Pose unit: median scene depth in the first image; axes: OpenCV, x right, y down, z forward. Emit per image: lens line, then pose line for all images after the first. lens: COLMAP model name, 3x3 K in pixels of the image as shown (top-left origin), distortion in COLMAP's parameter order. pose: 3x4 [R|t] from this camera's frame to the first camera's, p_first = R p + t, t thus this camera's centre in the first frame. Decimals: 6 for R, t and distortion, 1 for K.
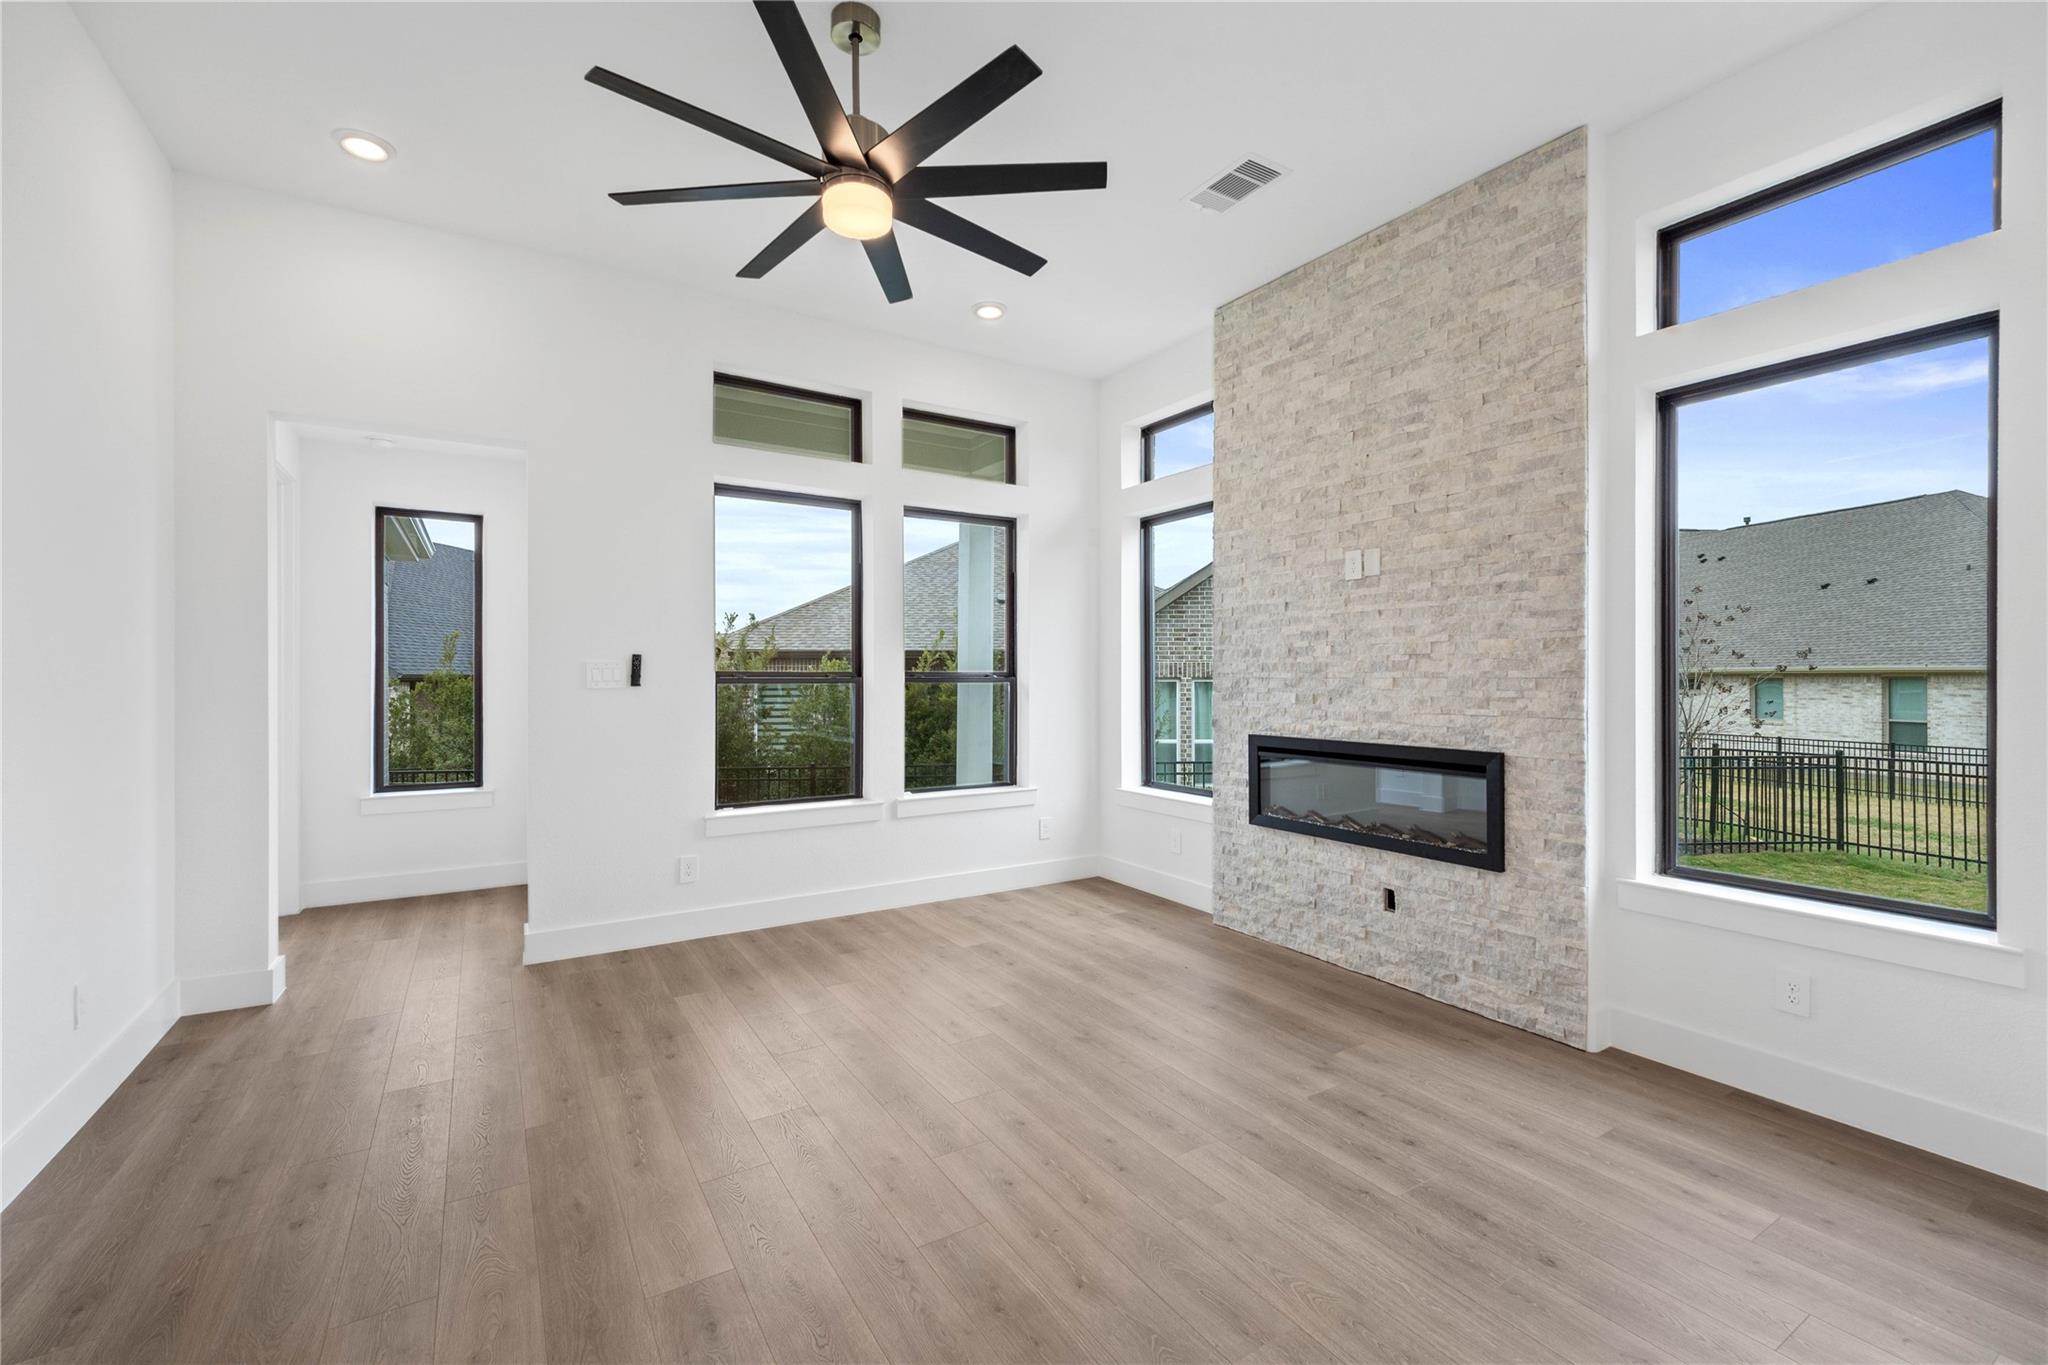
lens RADIAL K [[877.7, 0, 1028.4], [0, 877.7, 679.8], [0, 0, 1]] dist [0.057836, -0.003719]
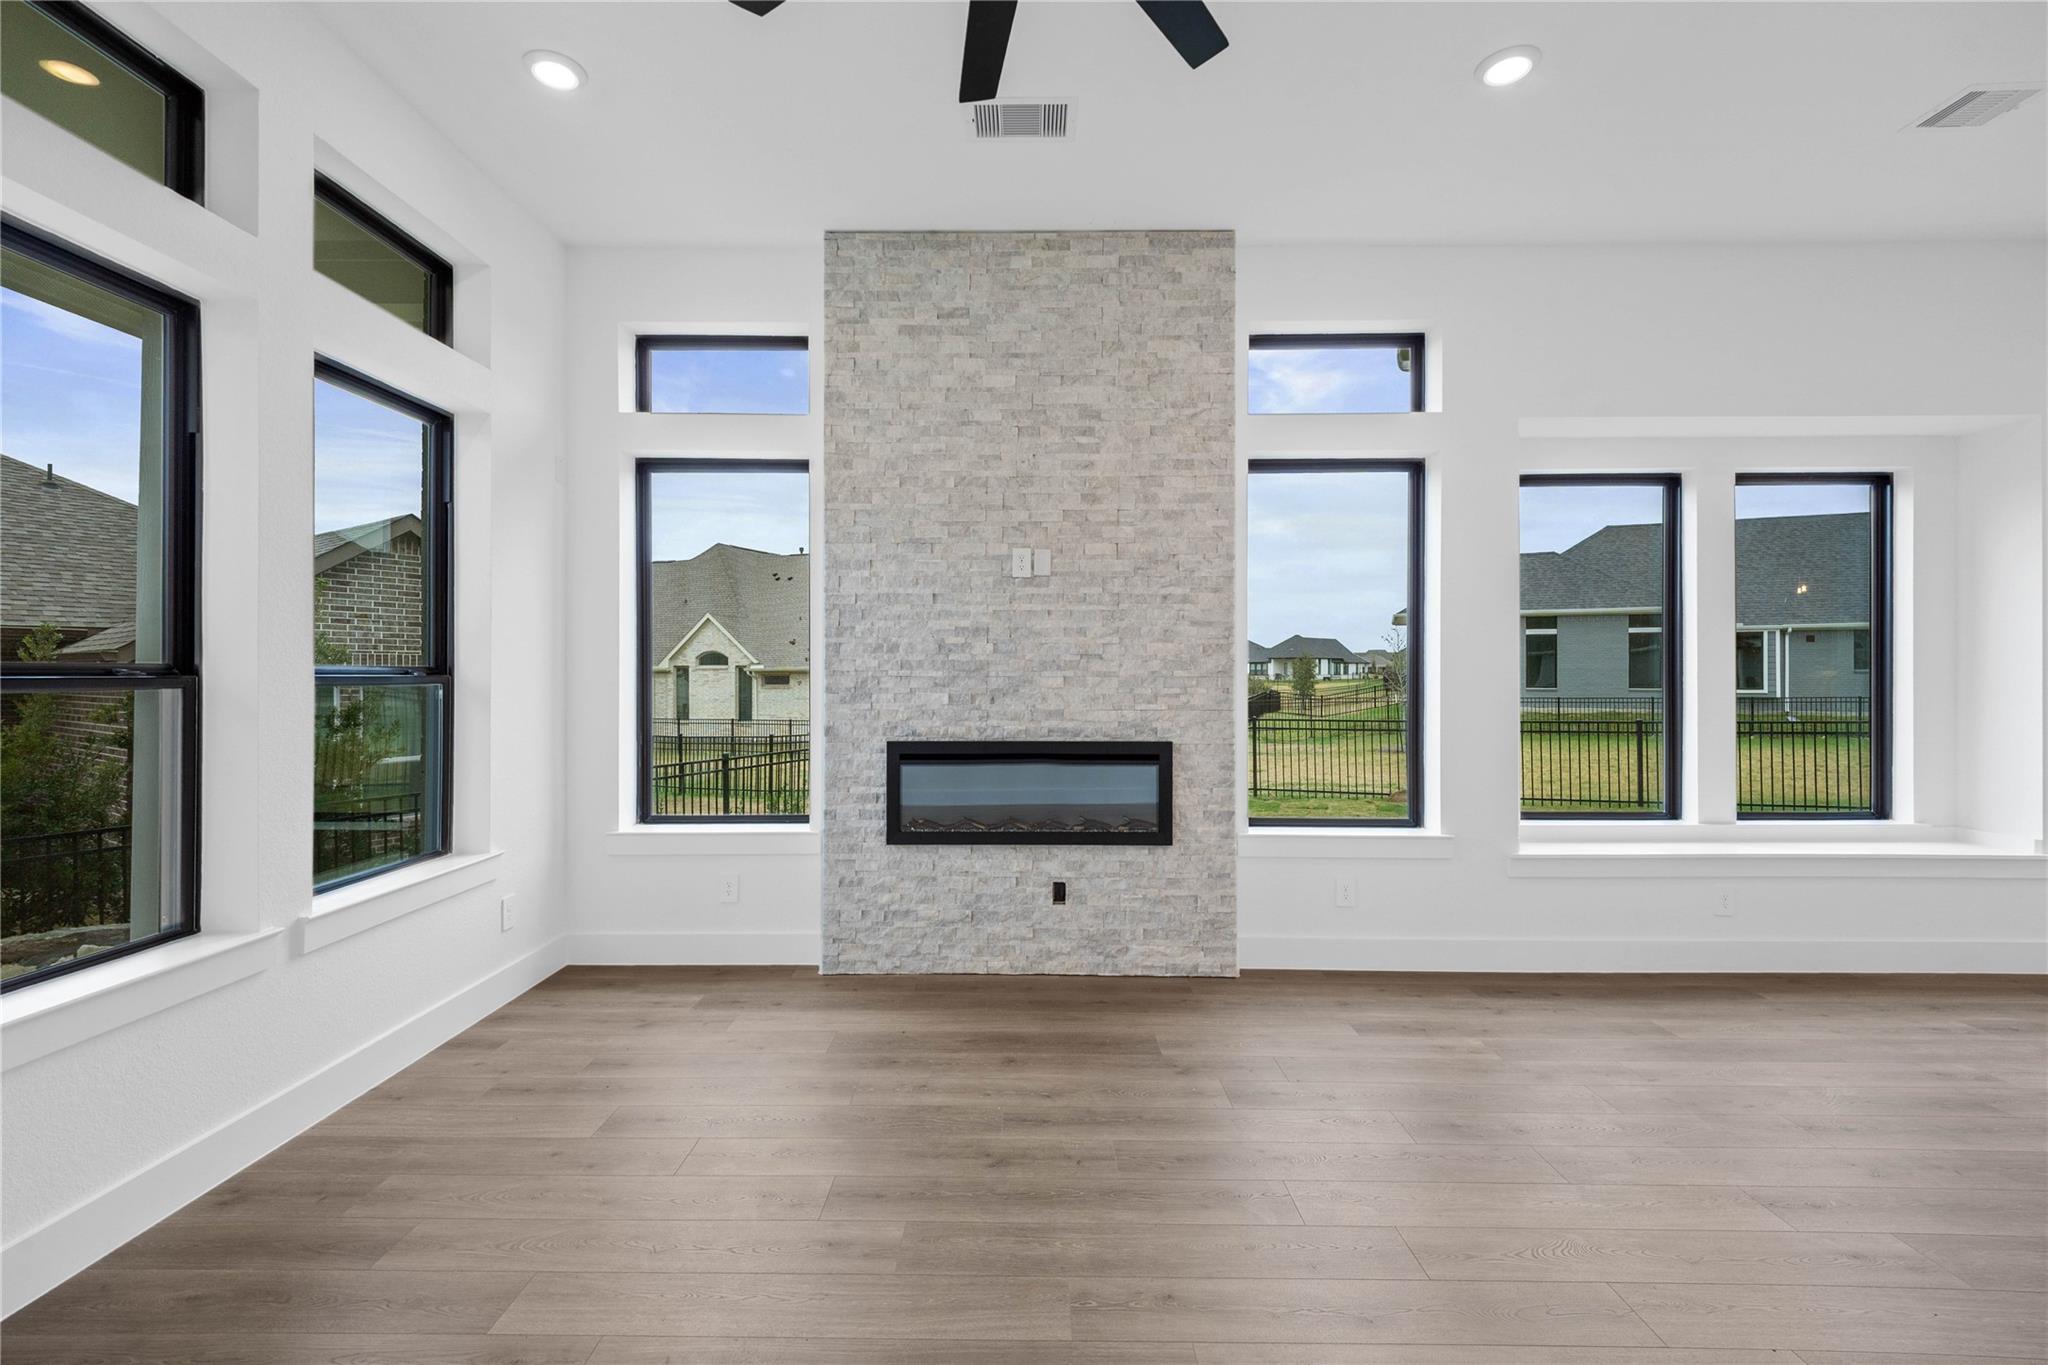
lens RADIAL K [[877.7, 0, 1029.9], [0, 877.7, 674.8], [0, 0, 1]] dist [0.057836, -0.003719]
pose [[0.547904, 0.000097, 0.836541, -0.458000], [0.001443, 0.999998, -0.001061, -0.003399], [-0.836540, 0.001788, 0.547903, 0.465914]]
